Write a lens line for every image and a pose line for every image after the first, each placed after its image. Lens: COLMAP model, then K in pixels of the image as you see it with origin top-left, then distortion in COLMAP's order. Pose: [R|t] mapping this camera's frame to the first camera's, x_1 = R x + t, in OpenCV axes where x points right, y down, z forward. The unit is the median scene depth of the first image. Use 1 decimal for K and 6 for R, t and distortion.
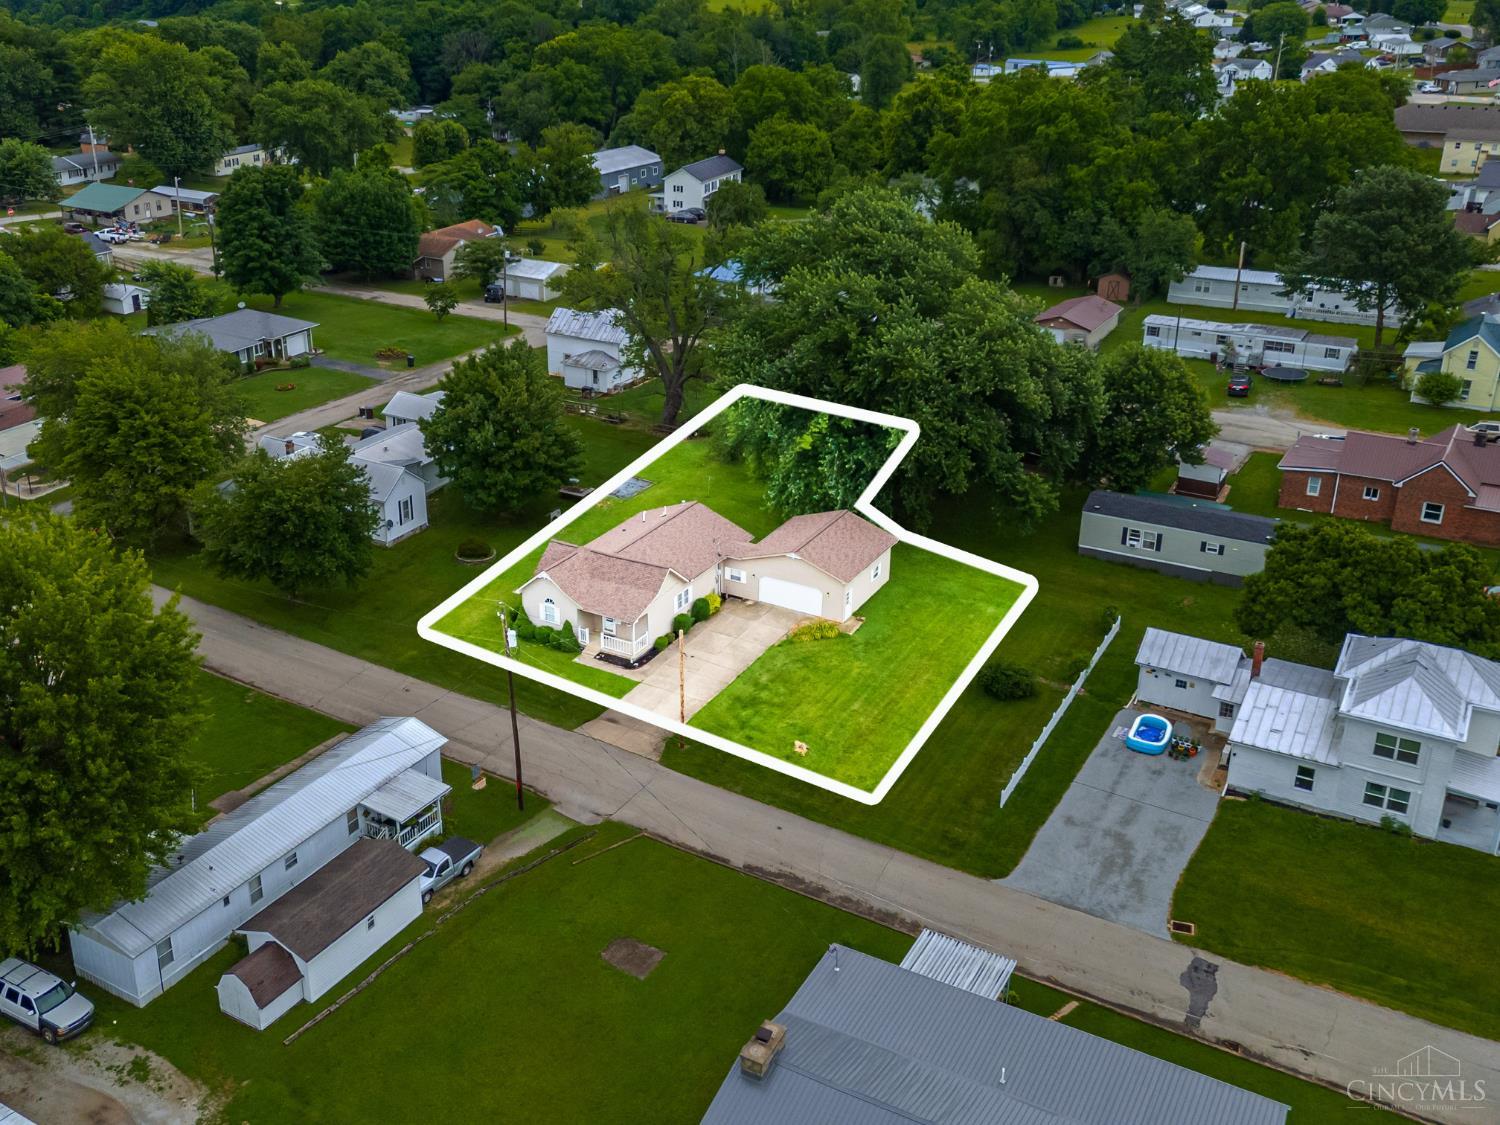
lens RADIAL K [[1417.2, 0, 652.2], [0, 1417.2, 558.7], [0, 0, 1]] dist [0.045551, -0.016369]
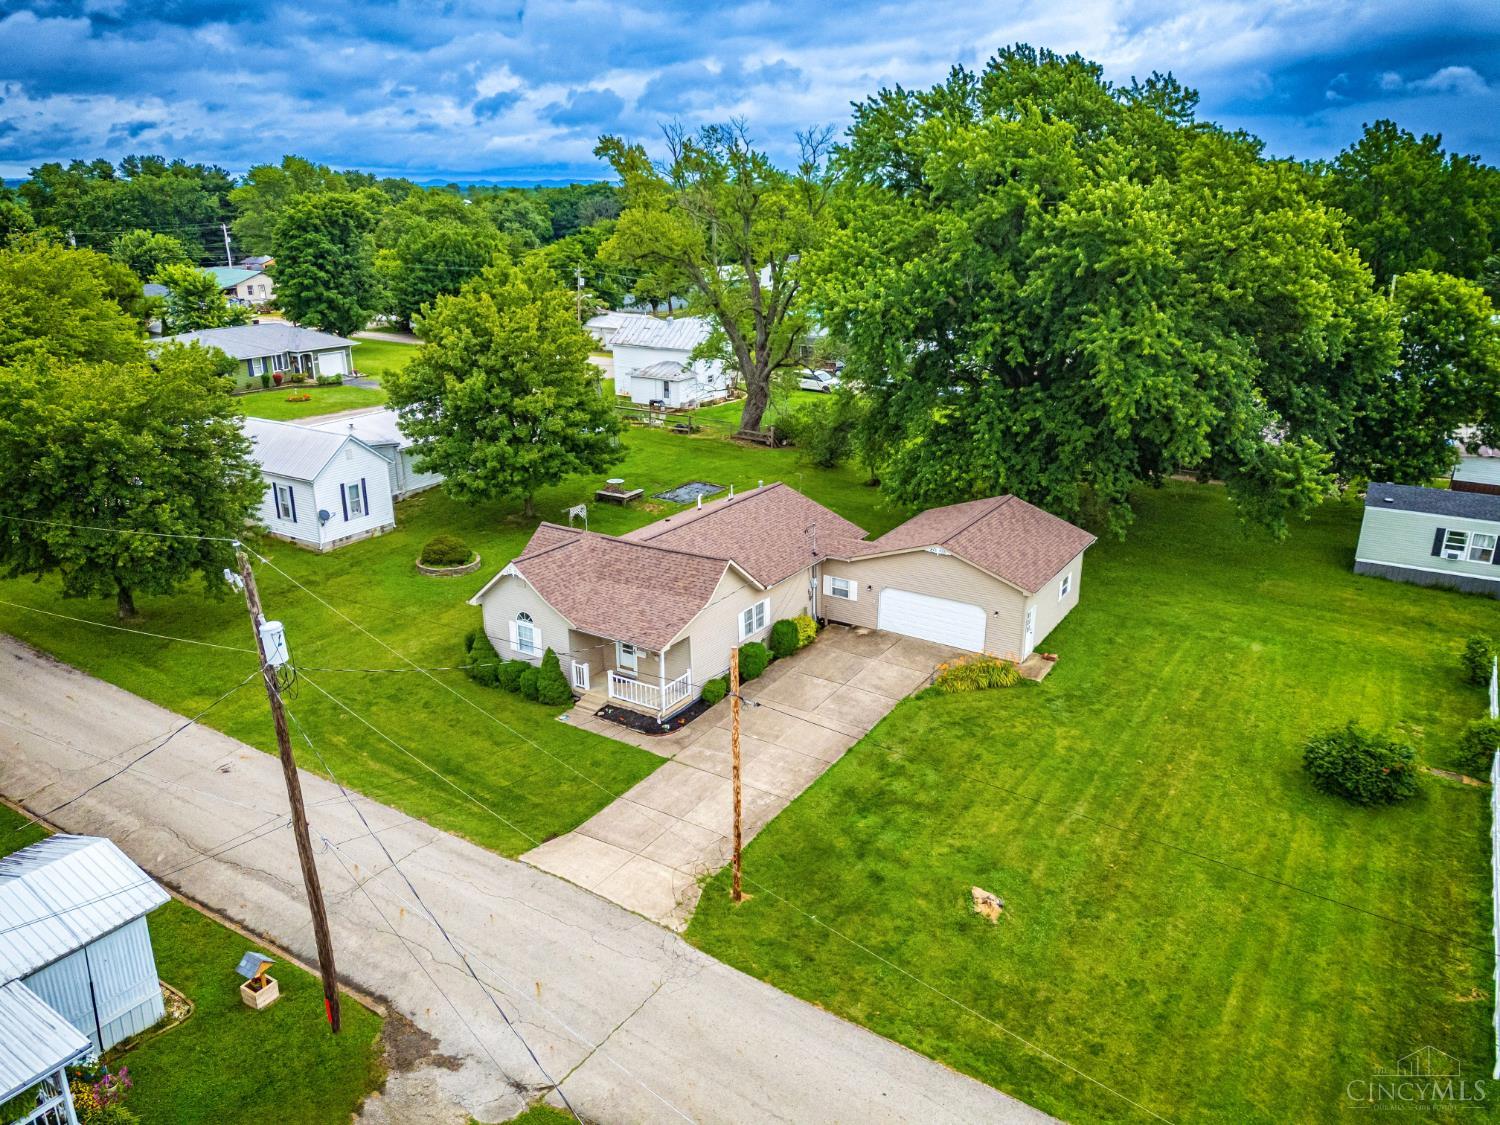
lens RADIAL K [[1088.4, 0, 750.0], [0, 1088.4, 562.5], [0, 0, 1]] dist [0.042774, -0.002771]
pose [[0.999907, 0.010777, -0.008416, 0.023342], [-0.011487, 0.995919, -0.089514, 0.045370], [0.007417, 0.089603, 0.995950, 0.532738]]
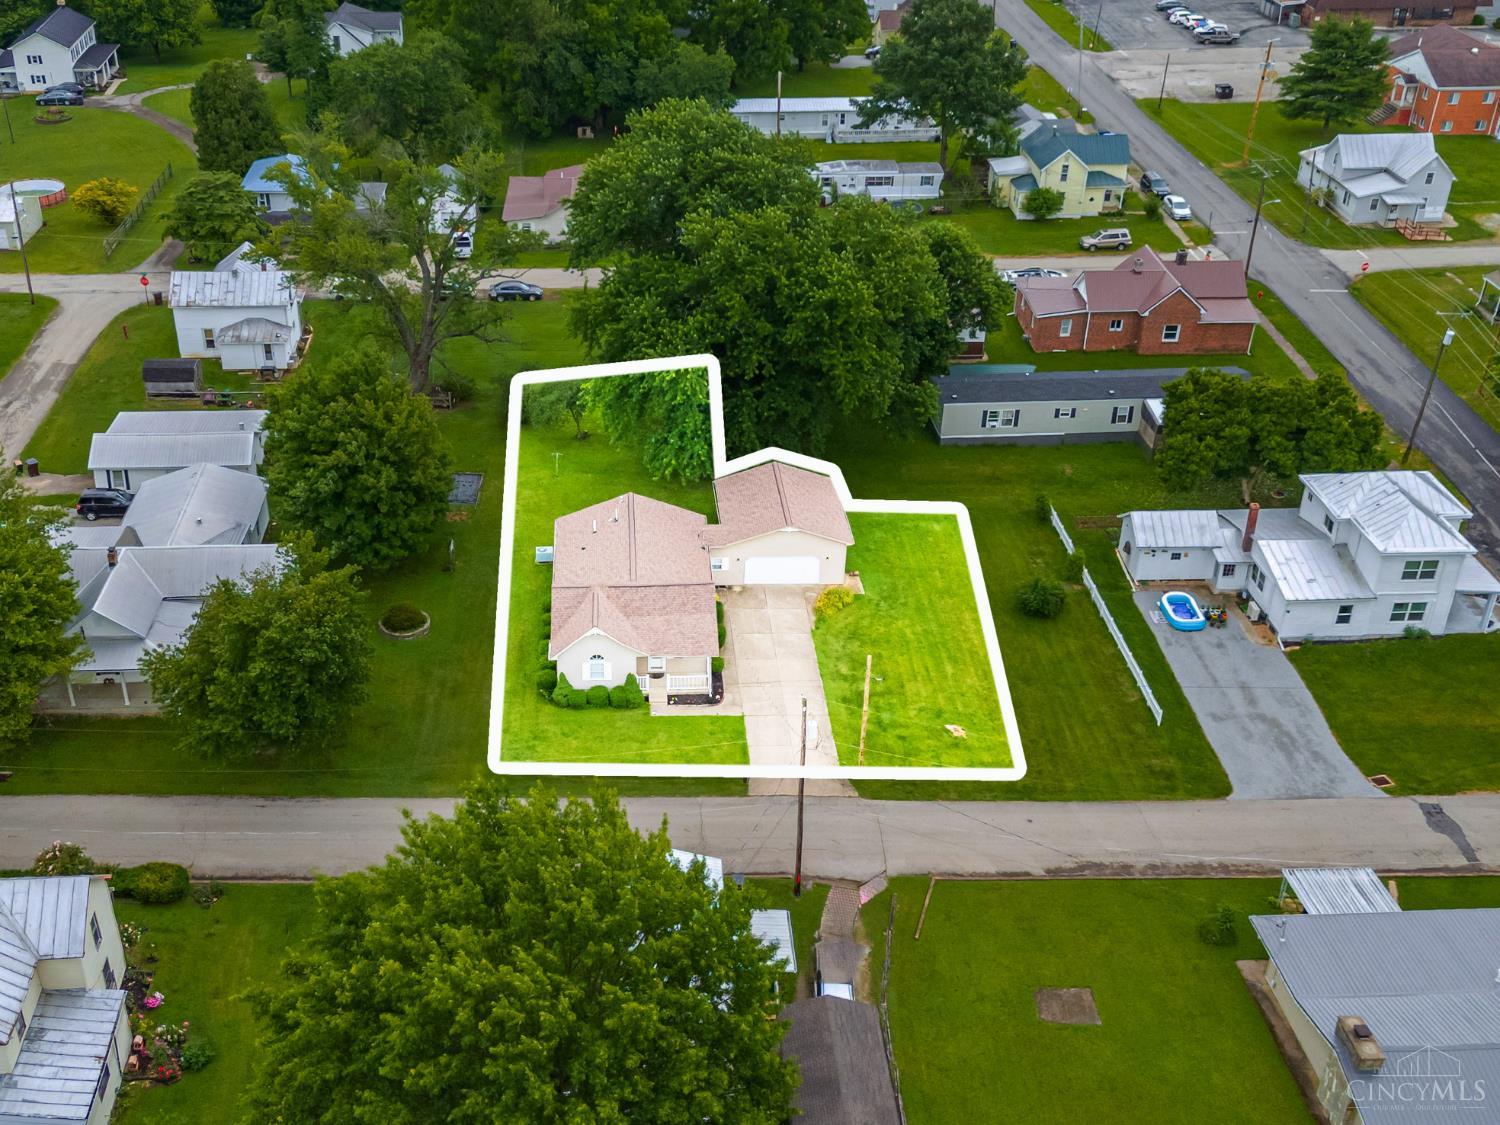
lens RADIAL K [[1560.8, 0, 646.6], [0, 1560.8, 567.0], [0, 0, 1]] dist [0.062252, -0.017175]
pose [[0.830877, -0.277343, 0.482415, -0.473816], [0.216644, 0.959767, 0.178644, -0.179576], [-0.512551, -0.043919, 0.857533, 0.168692]]
